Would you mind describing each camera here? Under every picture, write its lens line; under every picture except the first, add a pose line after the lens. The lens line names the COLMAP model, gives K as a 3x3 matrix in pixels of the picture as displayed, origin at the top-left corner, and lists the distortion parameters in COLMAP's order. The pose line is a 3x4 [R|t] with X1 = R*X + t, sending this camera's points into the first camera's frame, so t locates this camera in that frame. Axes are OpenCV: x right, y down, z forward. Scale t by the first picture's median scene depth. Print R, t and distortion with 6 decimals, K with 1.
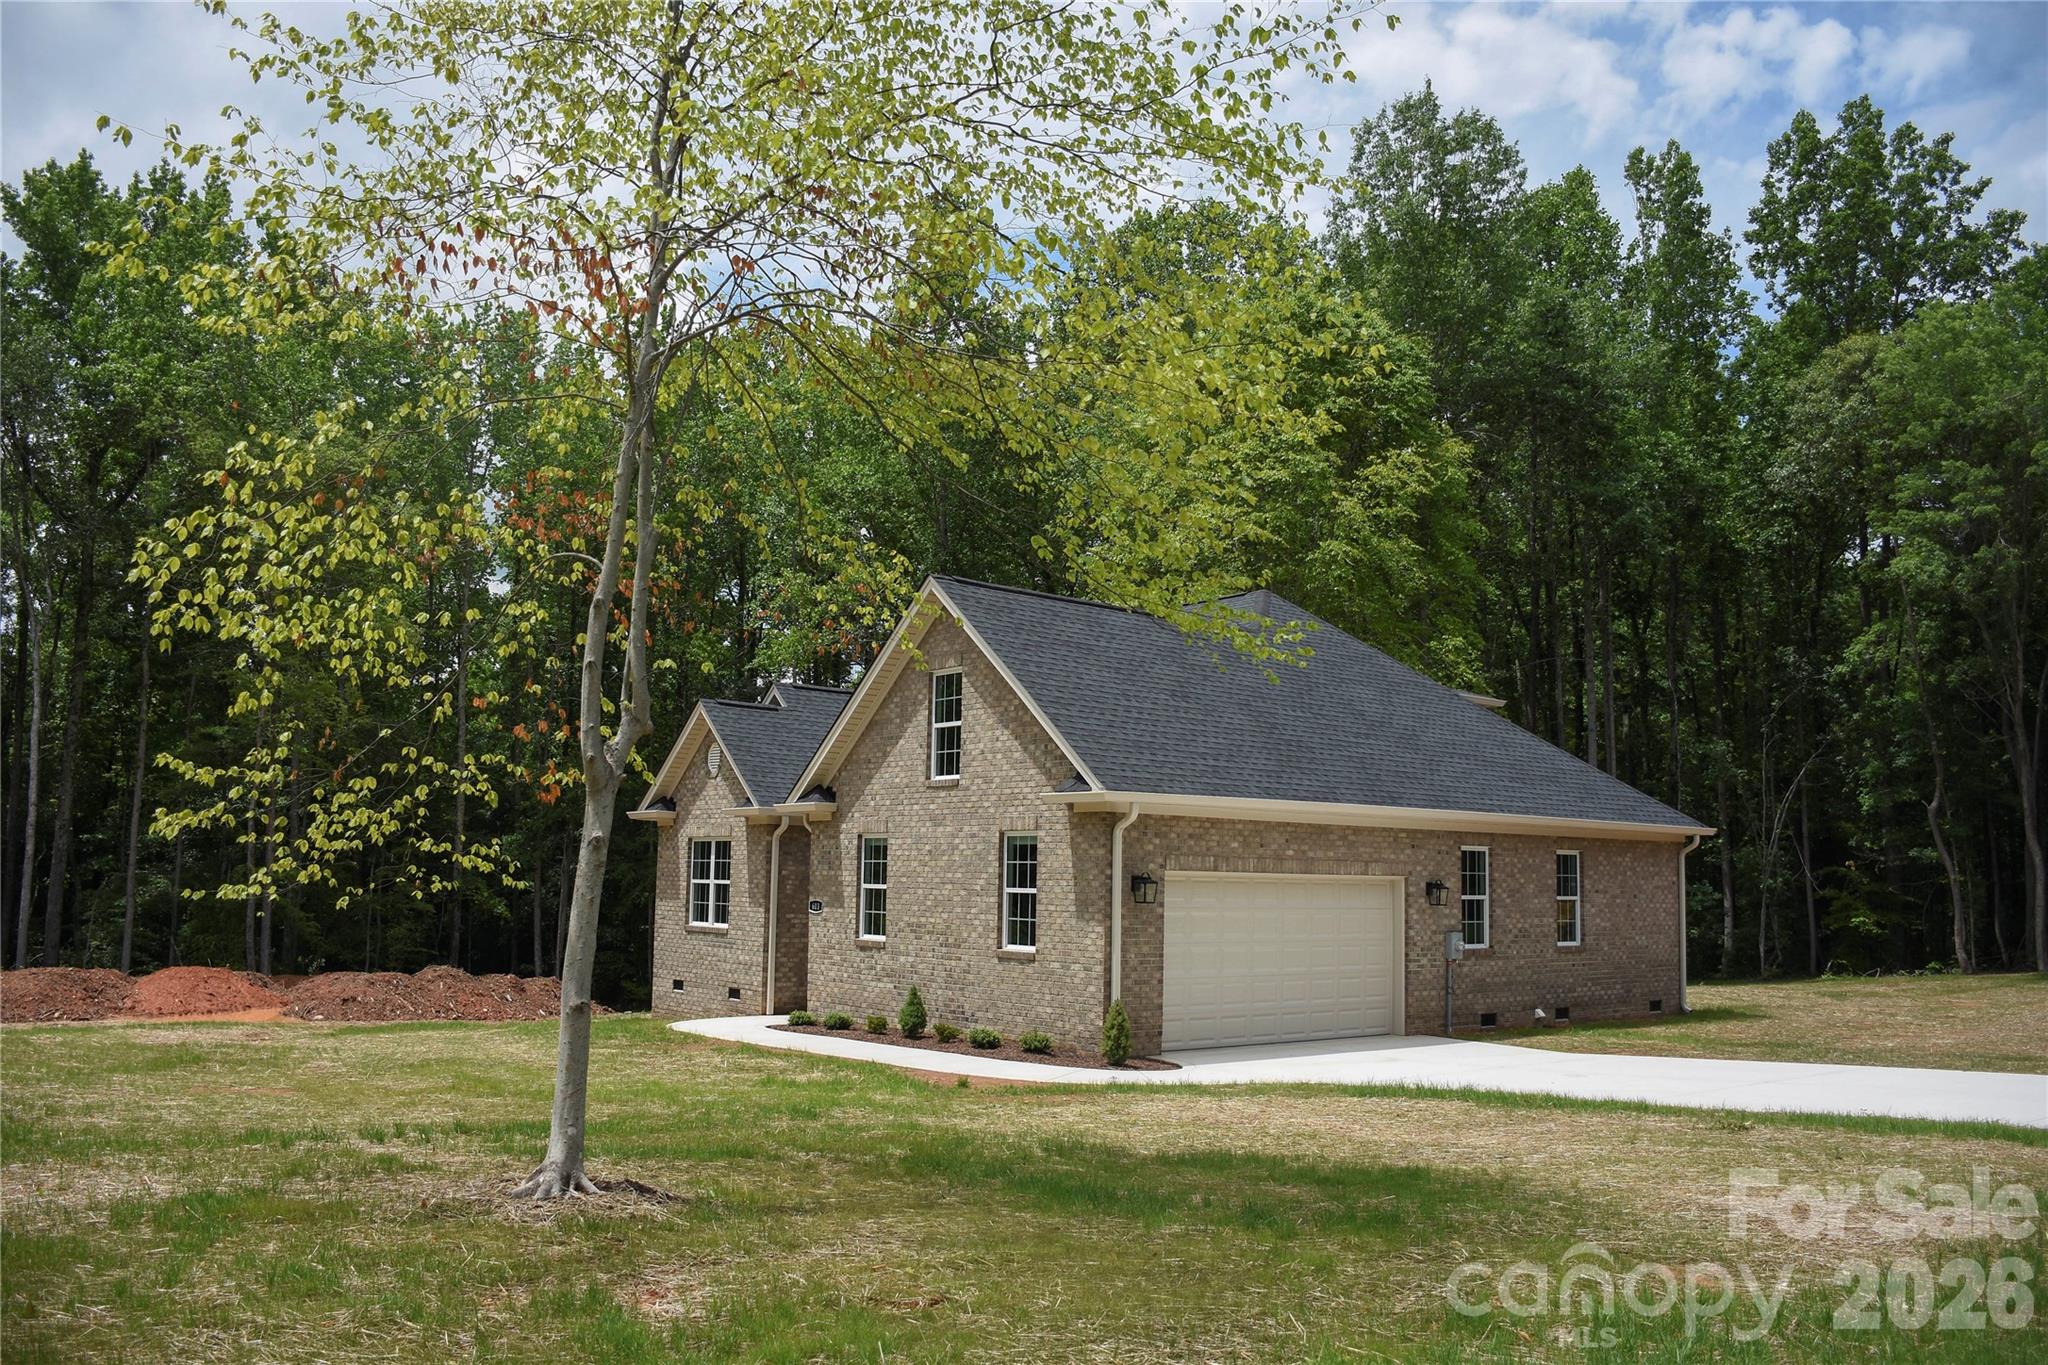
lens RADIAL K [[1606.4, 0, 1015.9], [0, 1606.4, 678.9], [0, 0, 1]] dist [-0.110613, 0.028276]
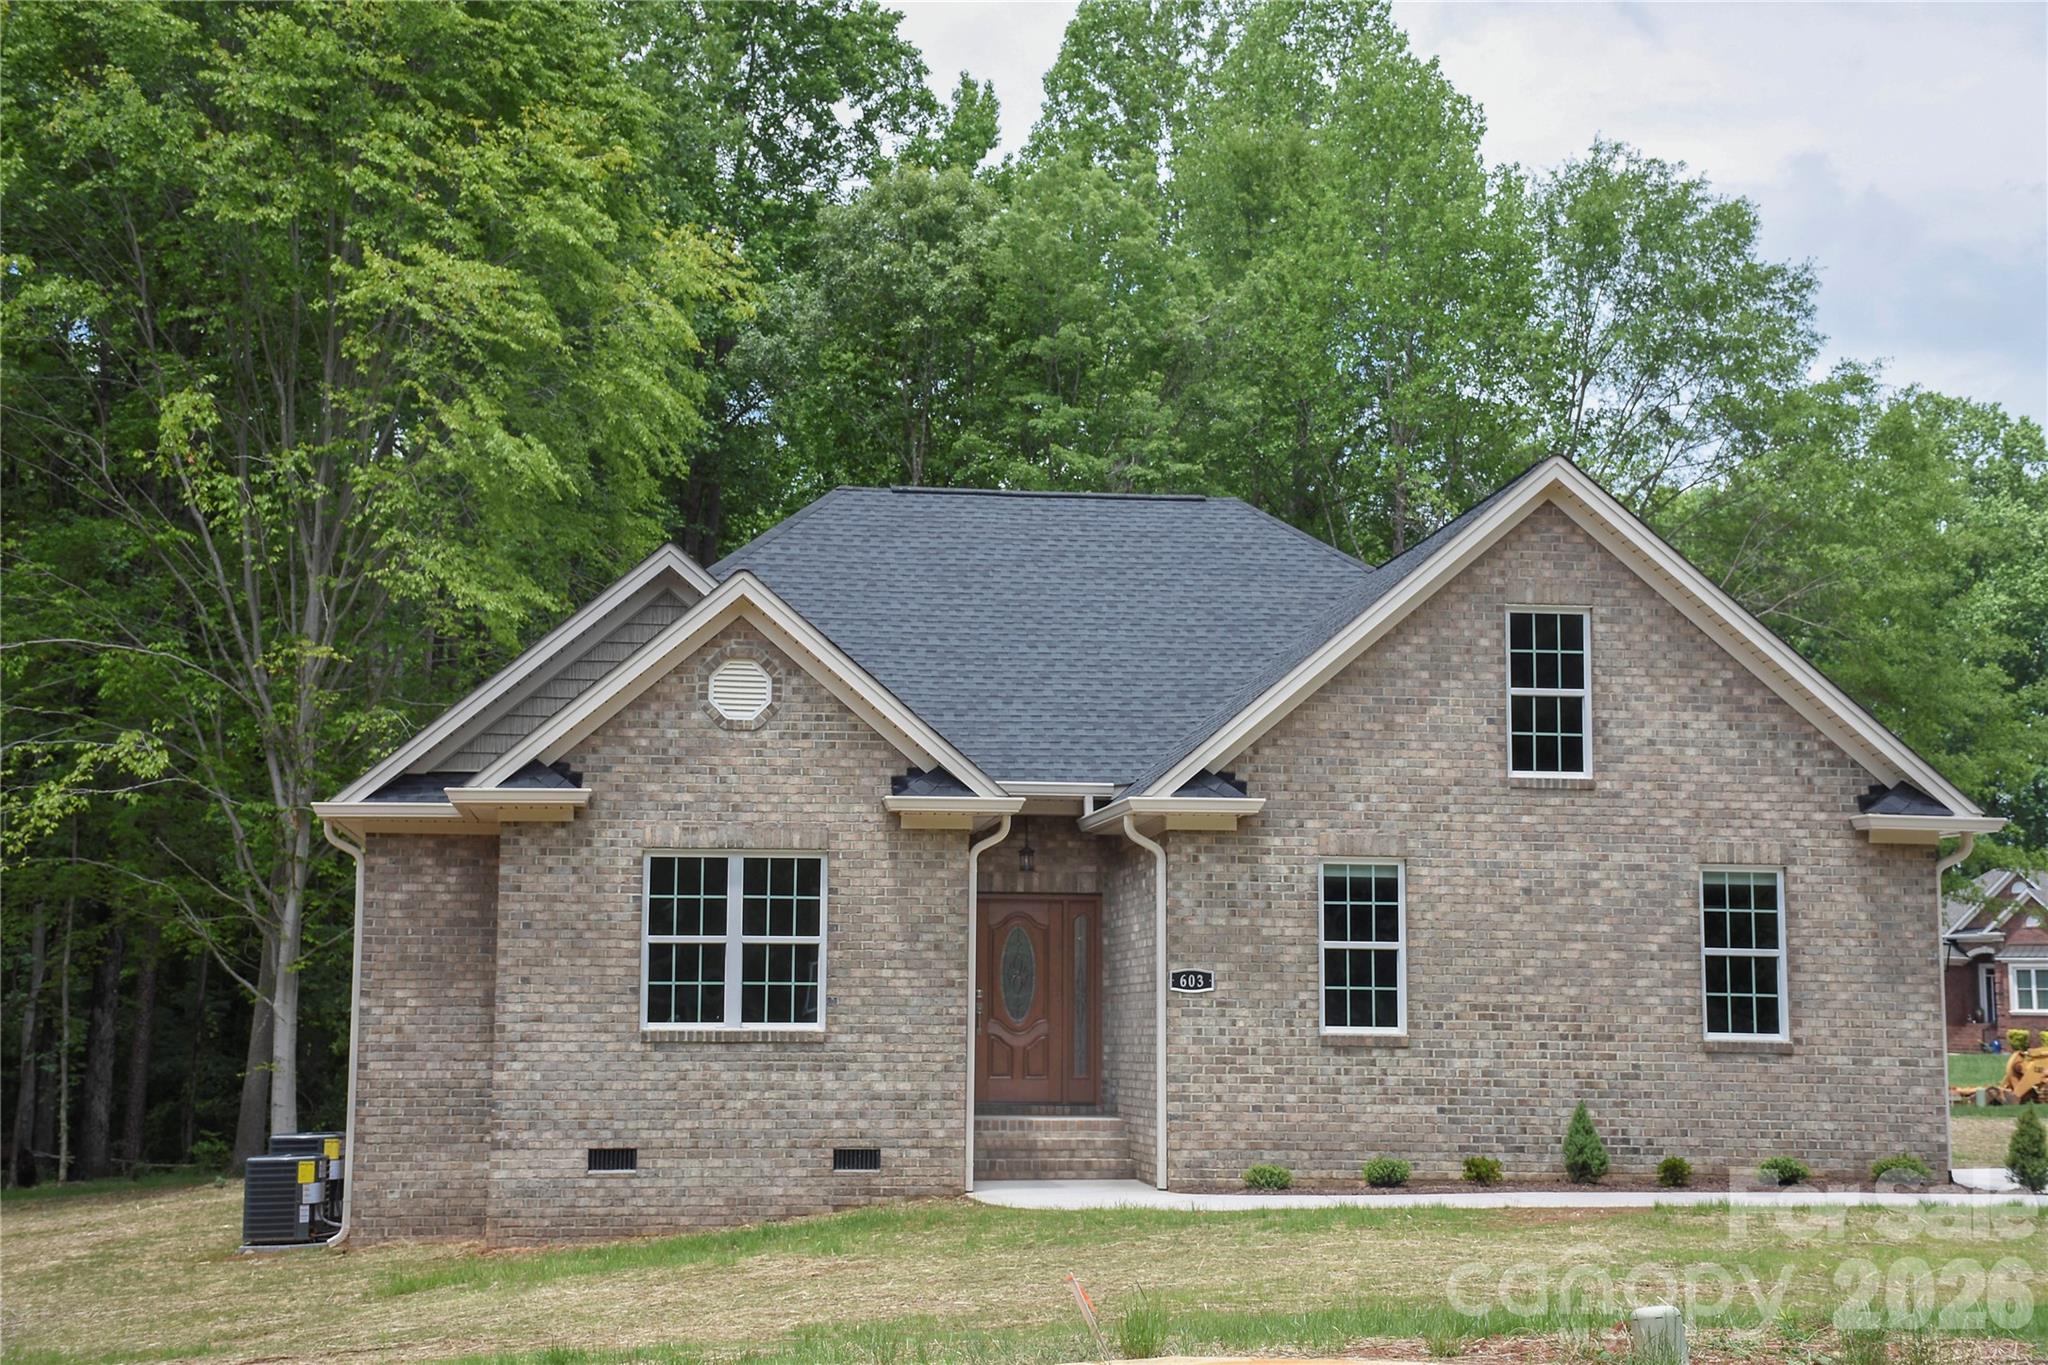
lens RADIAL K [[3132.2, 0, 1027.4], [0, 3132.2, 687.9], [0, 0, 1]] dist [0.237211, 0.000000]
pose [[0.514900, 0.087702, 0.852752, -1.177998], [-0.104190, 0.993781, -0.039295, 0.094462], [-0.850895, -0.068615, 0.520836, 0.508199]]
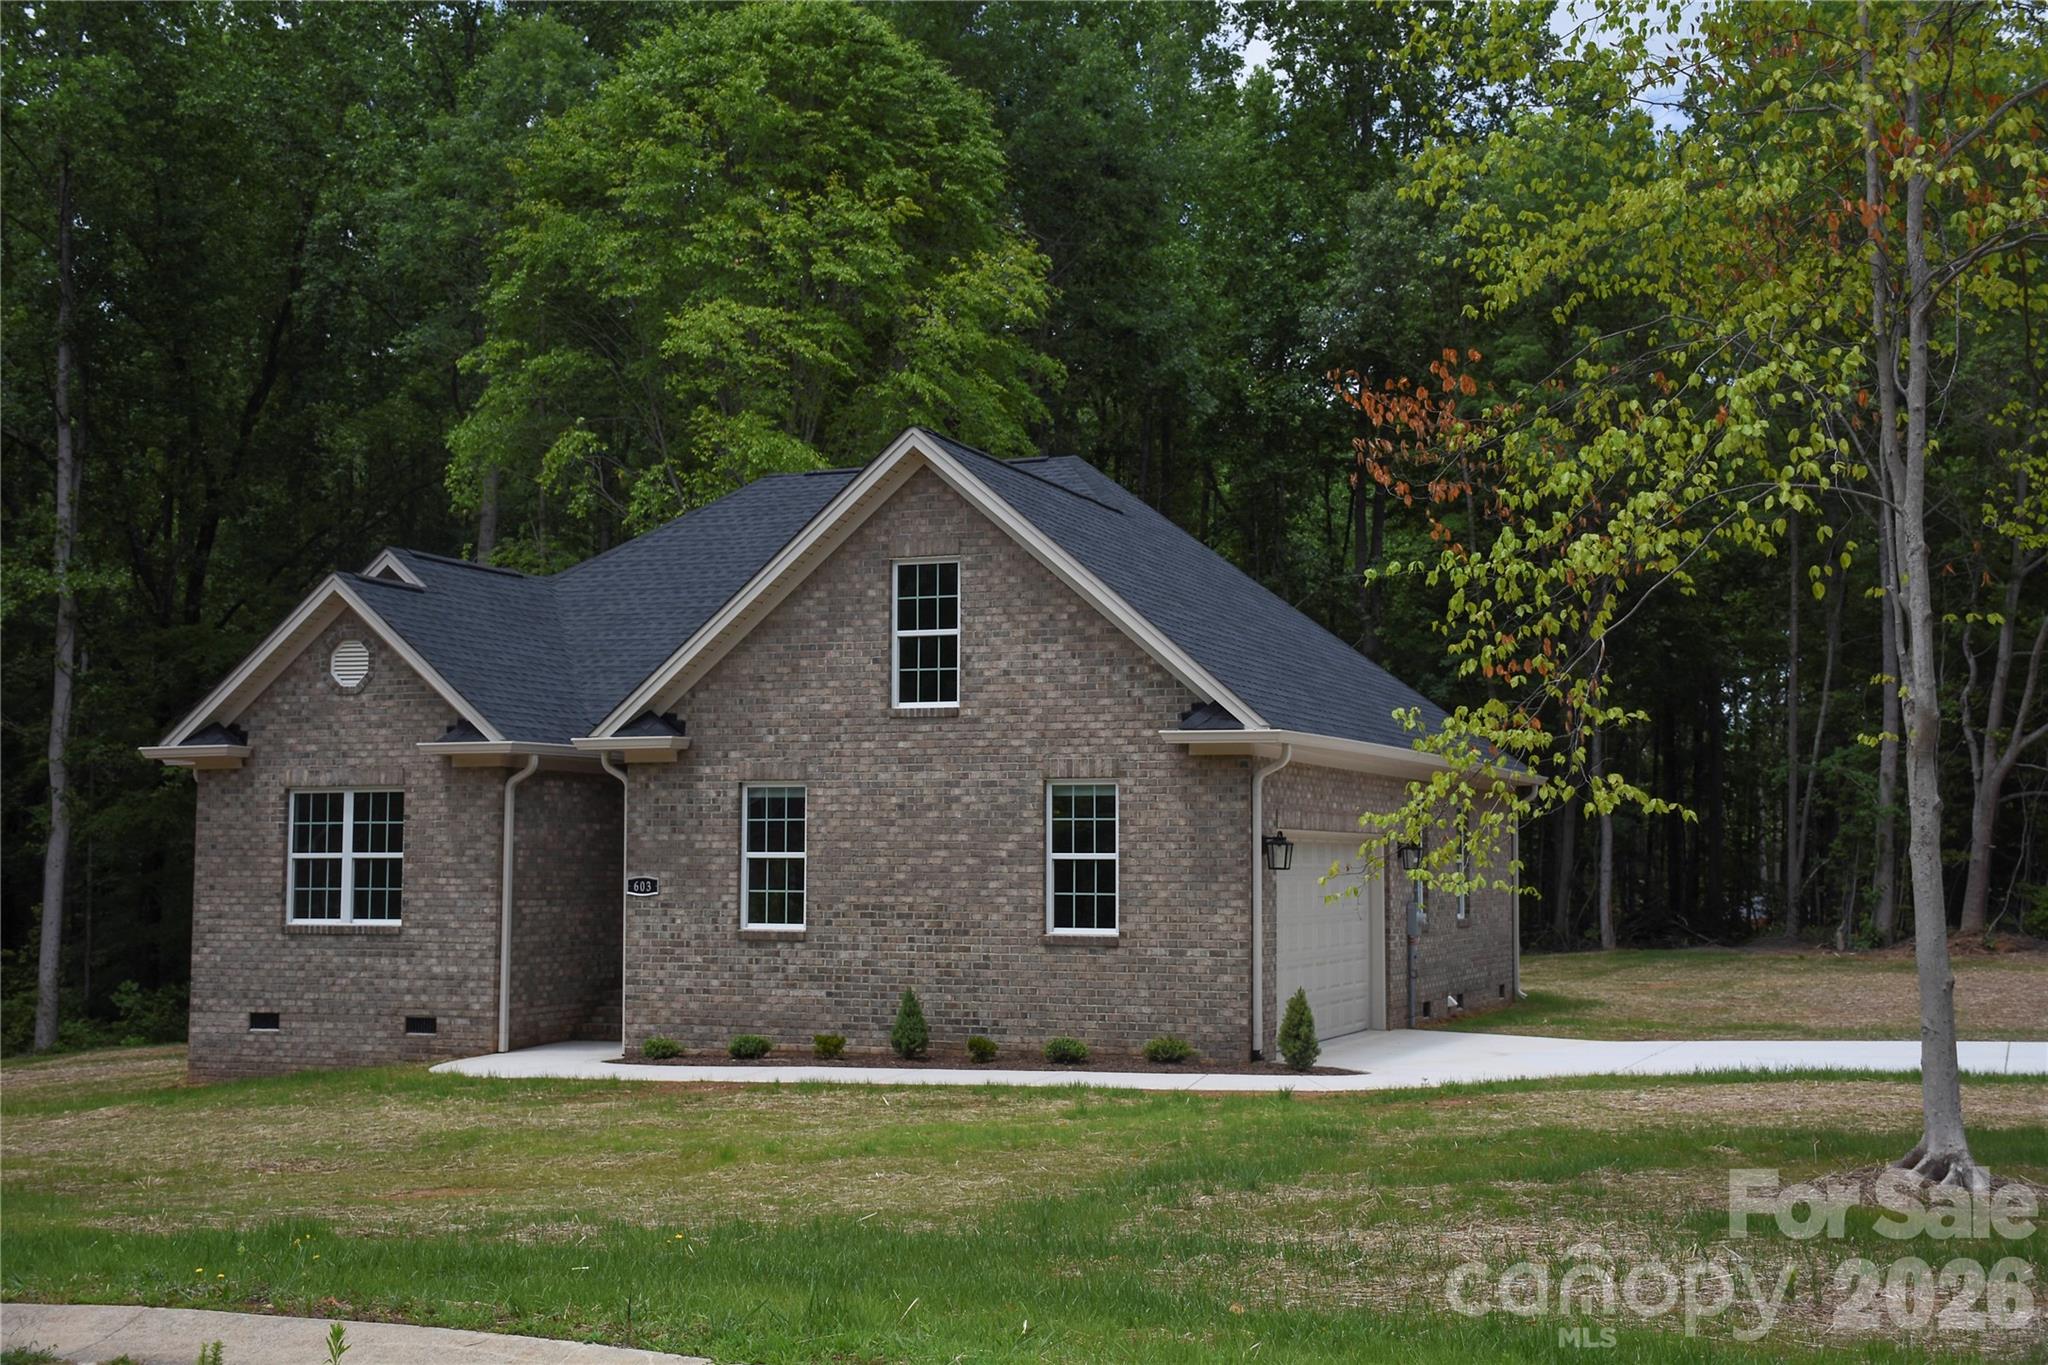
lens RADIAL K [[2461.7, 0, 1032.5], [0, 2461.7, 689.2], [0, 0, 1]] dist [0.105432, 0.000000]
pose [[0.866767, 0.019084, 0.498348, -0.542405], [-0.050175, 0.997534, 0.049067, -0.003254], [-0.496183, -0.067534, 0.865587, 0.002633]]
